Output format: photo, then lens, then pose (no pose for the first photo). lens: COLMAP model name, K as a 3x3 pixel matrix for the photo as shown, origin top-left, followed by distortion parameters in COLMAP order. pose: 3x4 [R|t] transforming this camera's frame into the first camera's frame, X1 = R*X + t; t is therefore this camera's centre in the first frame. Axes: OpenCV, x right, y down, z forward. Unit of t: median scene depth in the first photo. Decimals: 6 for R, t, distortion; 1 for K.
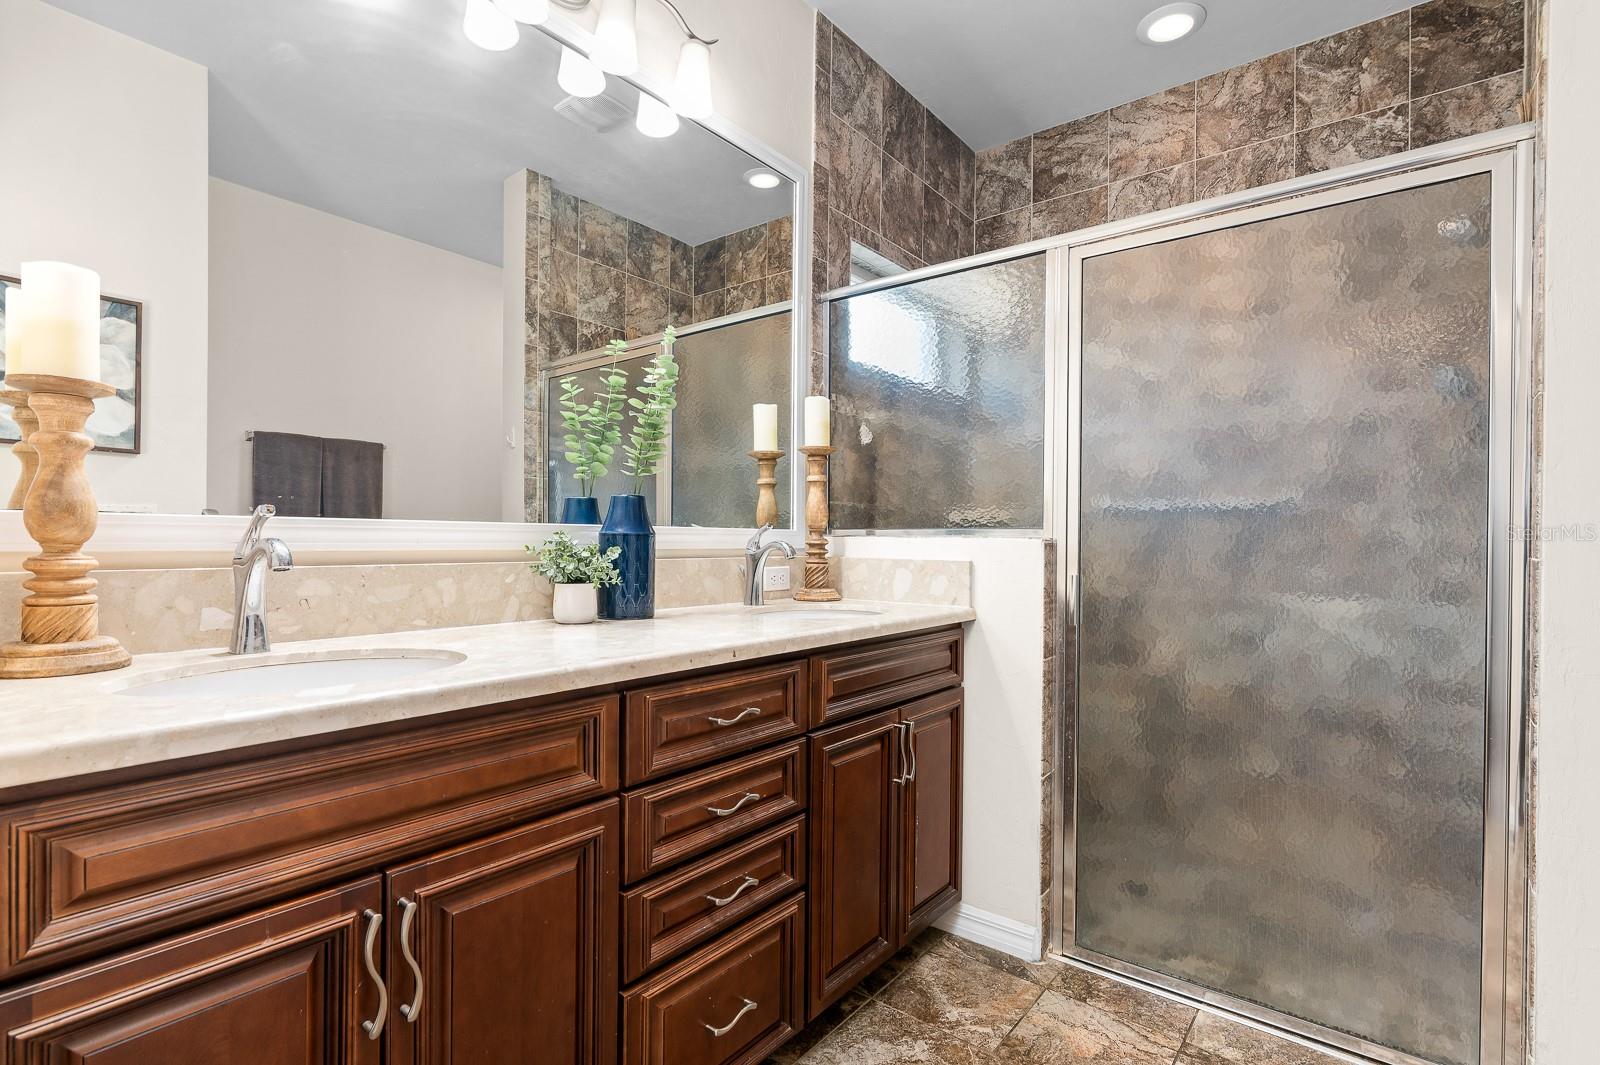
lens RADIAL K [[756.4, 0, 810.4], [0, 756.4, 543.3], [0, 0, 1]] dist [-0.001852, 0.001144]
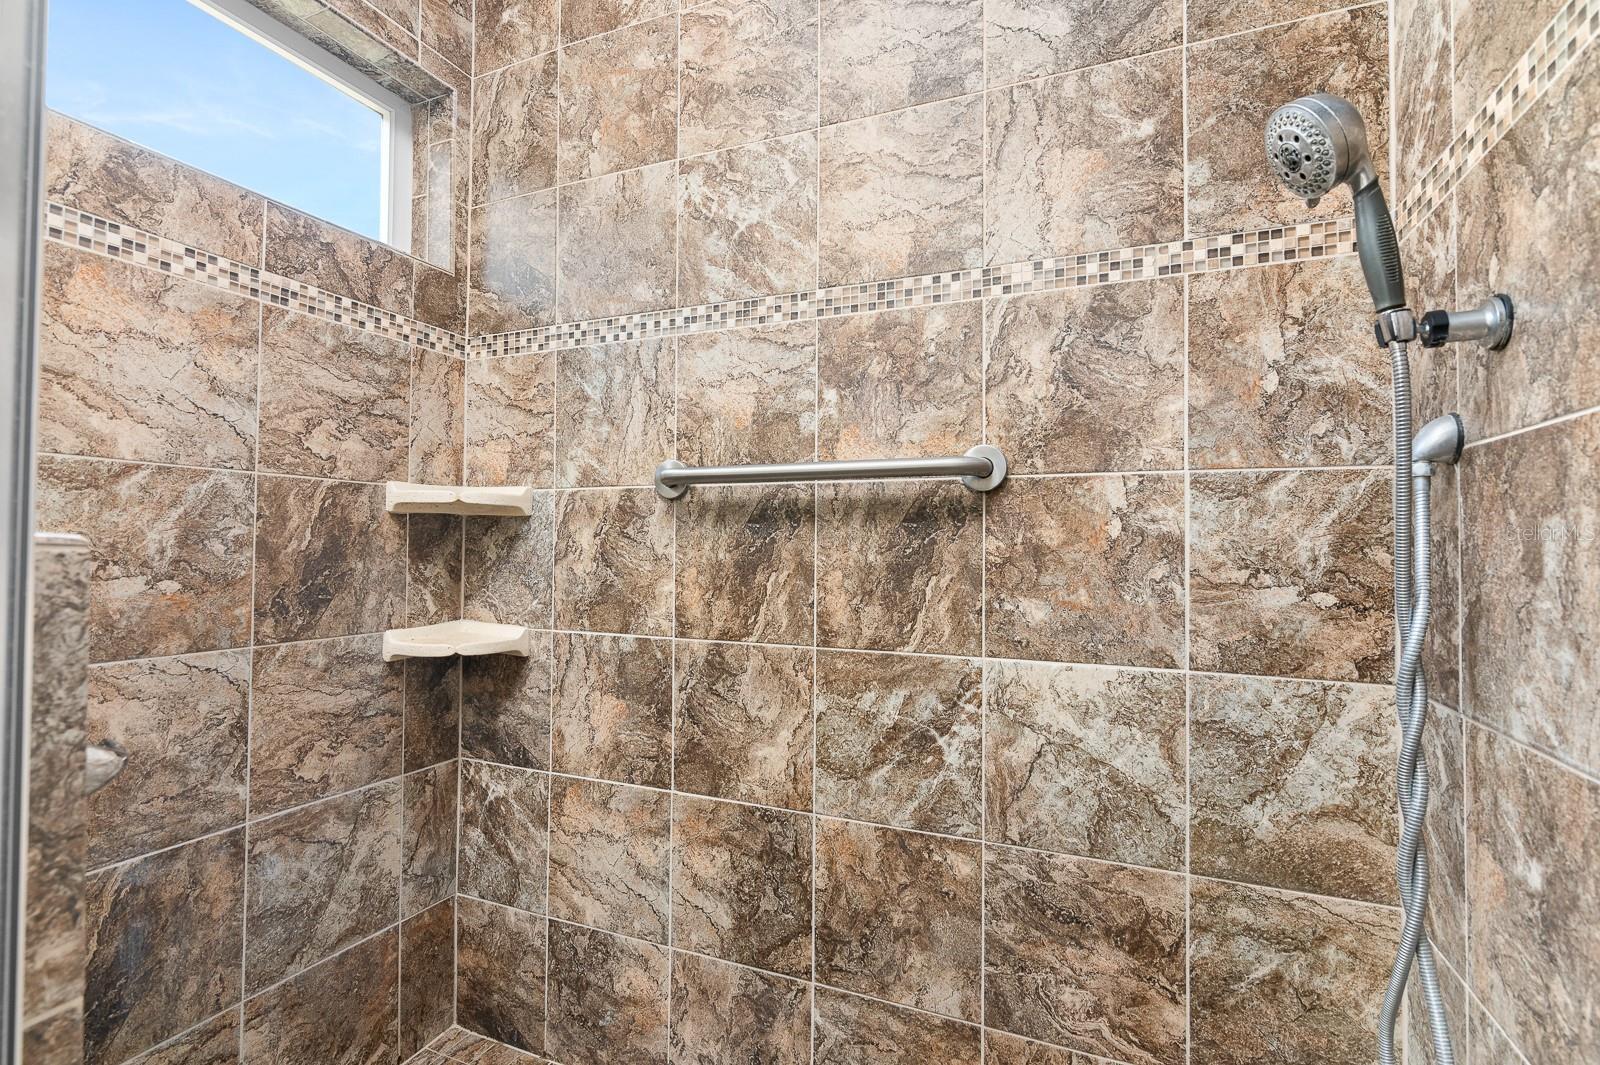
lens RADIAL K [[756.4, 0, 801.7], [0, 756.4, 525.1], [0, 0, 1]] dist [-0.001852, 0.001144]
pose [[0.969848, 0.006120, 0.243632, 0.395852], [0.001090, 0.999566, -0.029448, 0.000232], [-0.243707, 0.028826, 0.969421, 0.543386]]
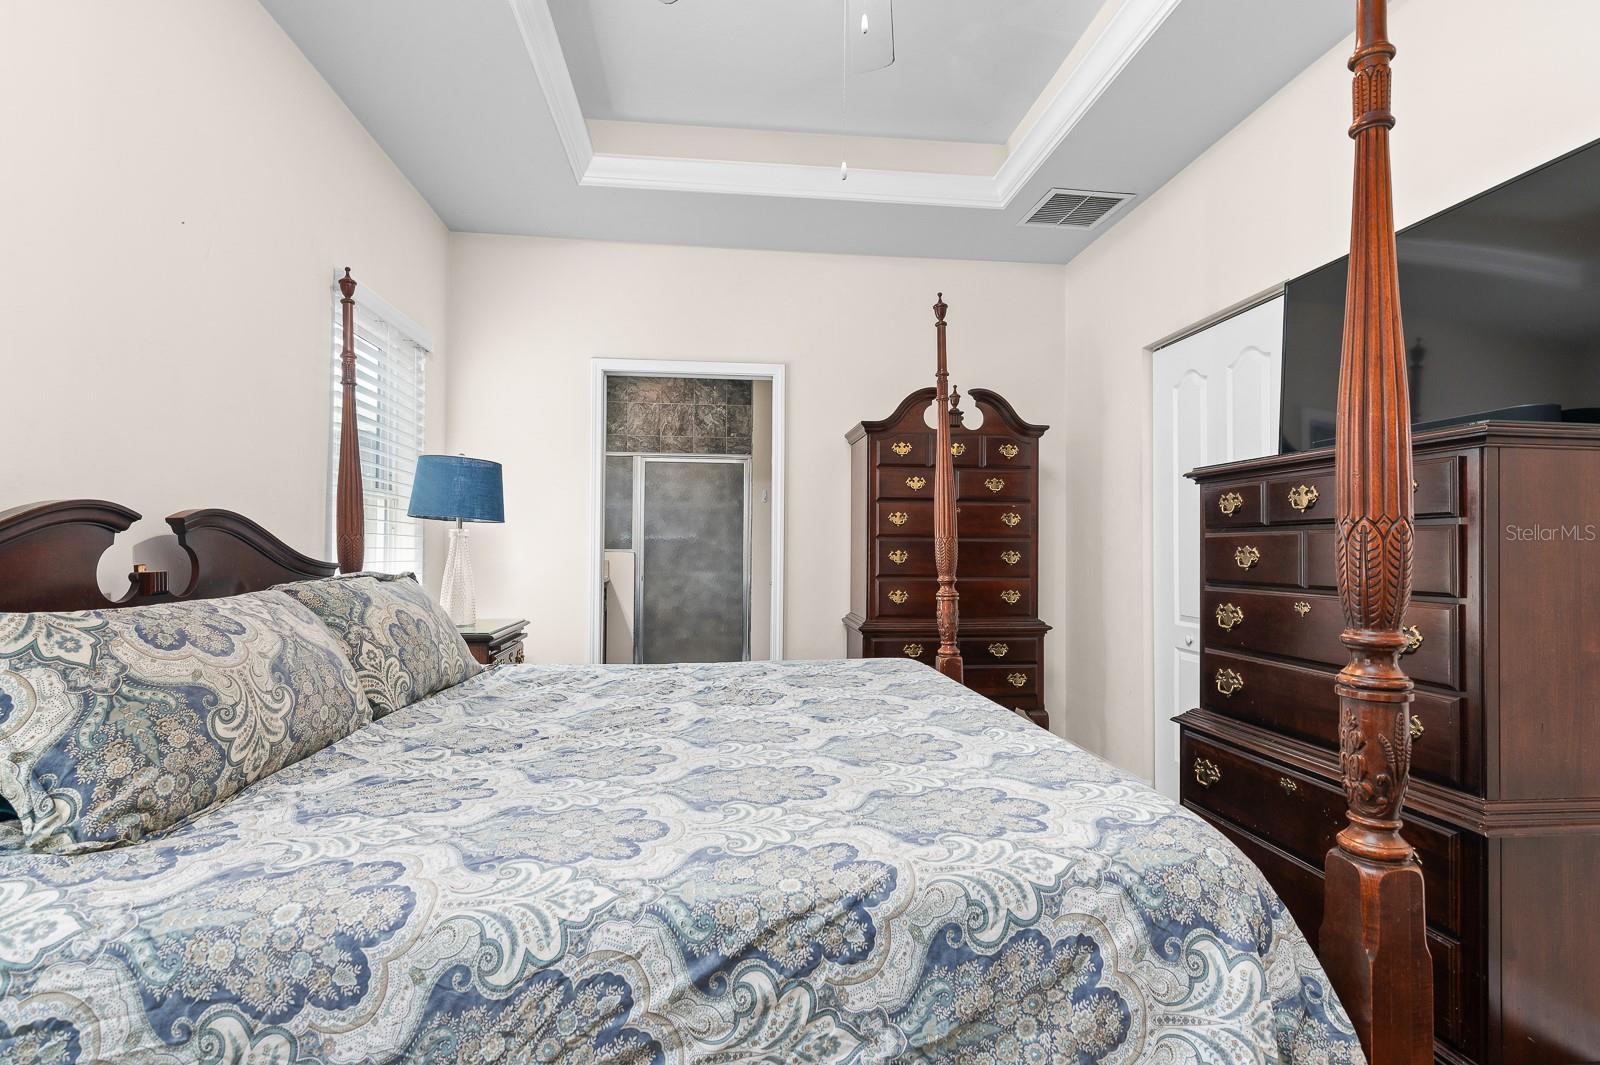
lens RADIAL K [[784.1, 0, 805.8], [0, 784.1, 536.4], [0, 0, 1]] dist [-0.003090, -0.000260]
pose [[0.698249, 0.008700, 0.715802, -1.113164], [-0.000660, 0.999934, -0.011510, -0.026855], [-0.715855, 0.007564, 0.698208, -1.281289]]
